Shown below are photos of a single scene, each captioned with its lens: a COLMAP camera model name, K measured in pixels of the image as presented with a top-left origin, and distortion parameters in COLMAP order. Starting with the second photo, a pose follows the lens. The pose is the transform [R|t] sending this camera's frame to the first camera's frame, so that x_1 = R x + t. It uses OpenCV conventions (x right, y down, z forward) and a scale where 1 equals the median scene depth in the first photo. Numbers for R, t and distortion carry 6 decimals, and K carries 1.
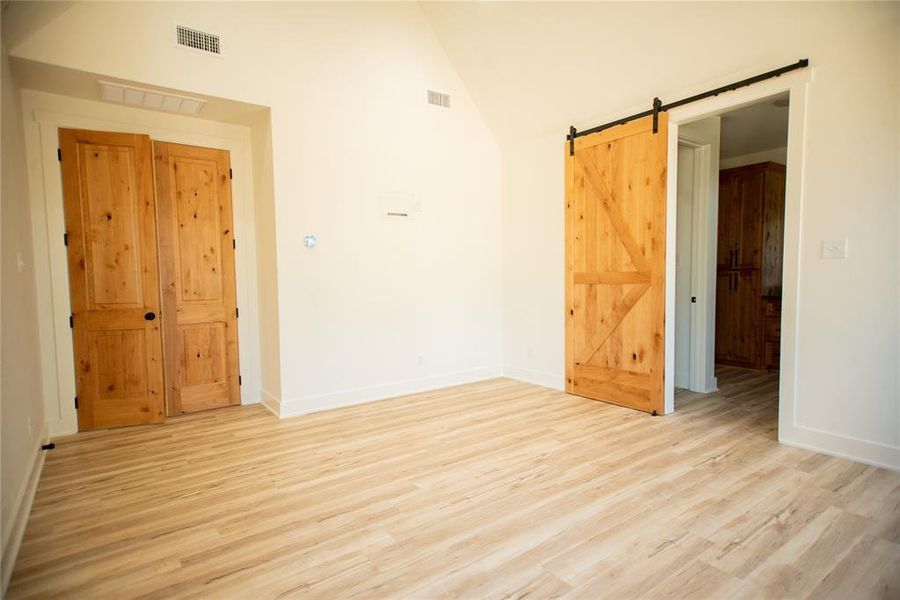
lens RADIAL K [[468.6, 0, 447.9], [0, 468.6, 306.7], [0, 0, 1]] dist [0.017933, 0.000498]
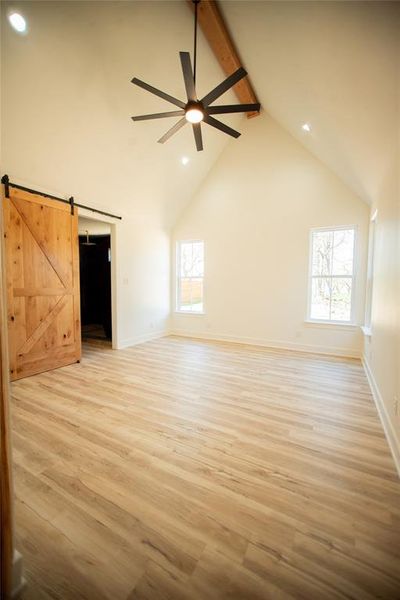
lens RADIAL K [[247.5, 0, 200.0], [0, 247.5, 300.0], [0, 0, 1]] dist [-0.000268, -0.000004]
pose [[-0.411933, -0.042299, 0.910232, -0.690452], [0.061983, 0.995308, 0.074303, -0.069825], [-0.909103, 0.087027, -0.407378, 0.960887]]
